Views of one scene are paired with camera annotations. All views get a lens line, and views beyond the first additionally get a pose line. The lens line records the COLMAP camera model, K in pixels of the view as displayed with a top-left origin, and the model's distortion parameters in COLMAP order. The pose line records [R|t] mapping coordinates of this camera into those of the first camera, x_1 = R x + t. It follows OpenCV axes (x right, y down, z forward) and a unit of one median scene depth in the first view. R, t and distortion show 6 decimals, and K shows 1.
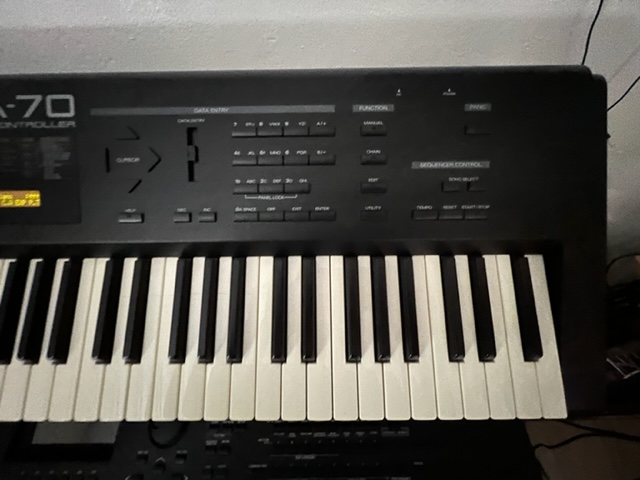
lens RADIAL K [[253.4, 0, 349.4], [0, 253.4, 237.1], [0, 0, 1]] dist [-0.002408, 0.000201]
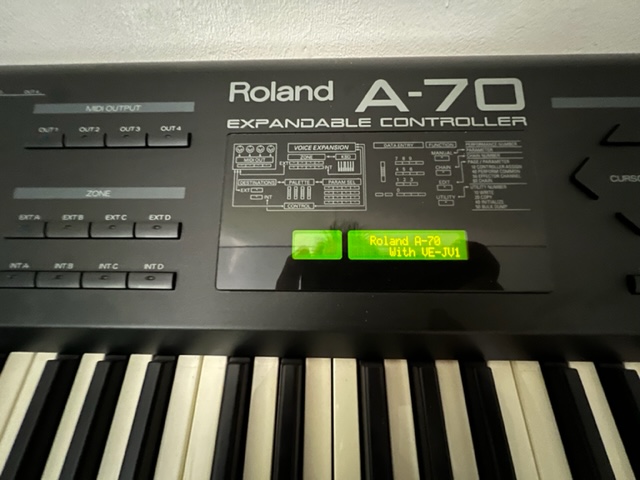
lens RADIAL K [[253.4, 0, 318.3], [0, 253.4, 236.4], [0, 0, 1]] dist [-0.002408, 0.000201]
pose [[0.999597, 0.012989, -0.025242, -0.360119], [-0.017847, 0.979027, -0.202948, -0.012844], [0.022076, 0.203317, 0.978864, 0.108202]]
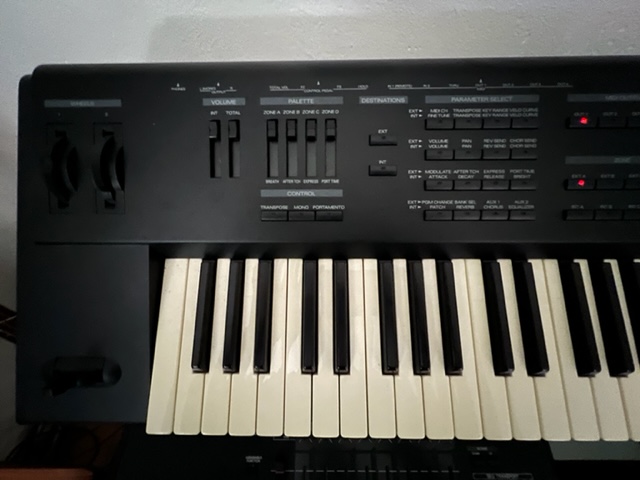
lens RADIAL K [[278.2, 0, 265.9], [0, 278.2, 242.8], [0, 0, 1]] dist [0.001927, 0.000539]
pose [[0.999886, 0.010307, -0.011042, -0.776430], [-0.010116, 0.999801, 0.017222, 0.007338], [0.011217, -0.017108, 0.999791, -0.004985]]
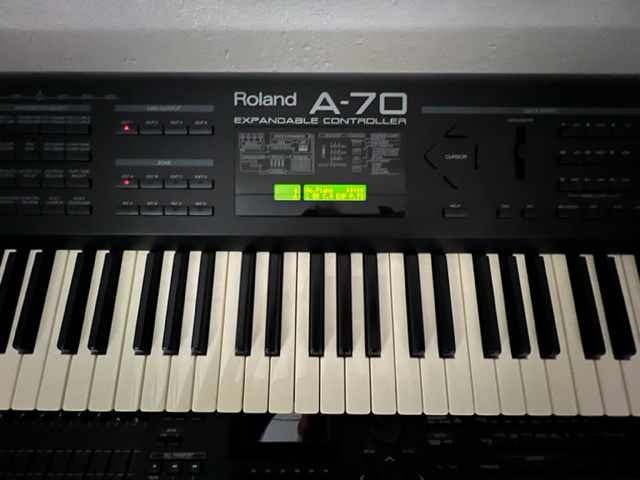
lens RADIAL K [[253.4, 0, 316.9], [0, 253.4, 235.4], [0, 0, 1]] dist [-0.002408, 0.000201]
pose [[0.999851, 0.017199, 0.001489, -0.335168], [-0.017212, 0.999812, 0.008893, 0.003939], [-0.001335, -0.008917, 0.999959, -0.009353]]
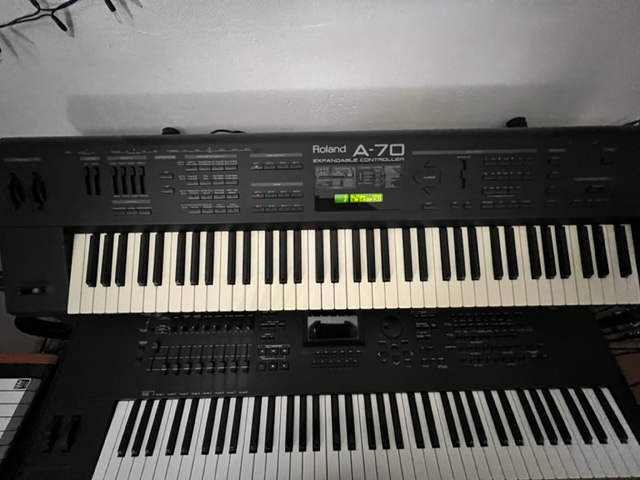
lens RADIAL K [[259.2, 0, 315.2], [0, 259.2, 234.2], [0, 0, 1]] dist [0.002218, 0.000528]
pose [[0.999939, -0.008813, 0.006645, -0.416009], [0.008145, 0.995477, 0.094654, -0.014467], [-0.007450, -0.094594, 0.995488, -0.245662]]
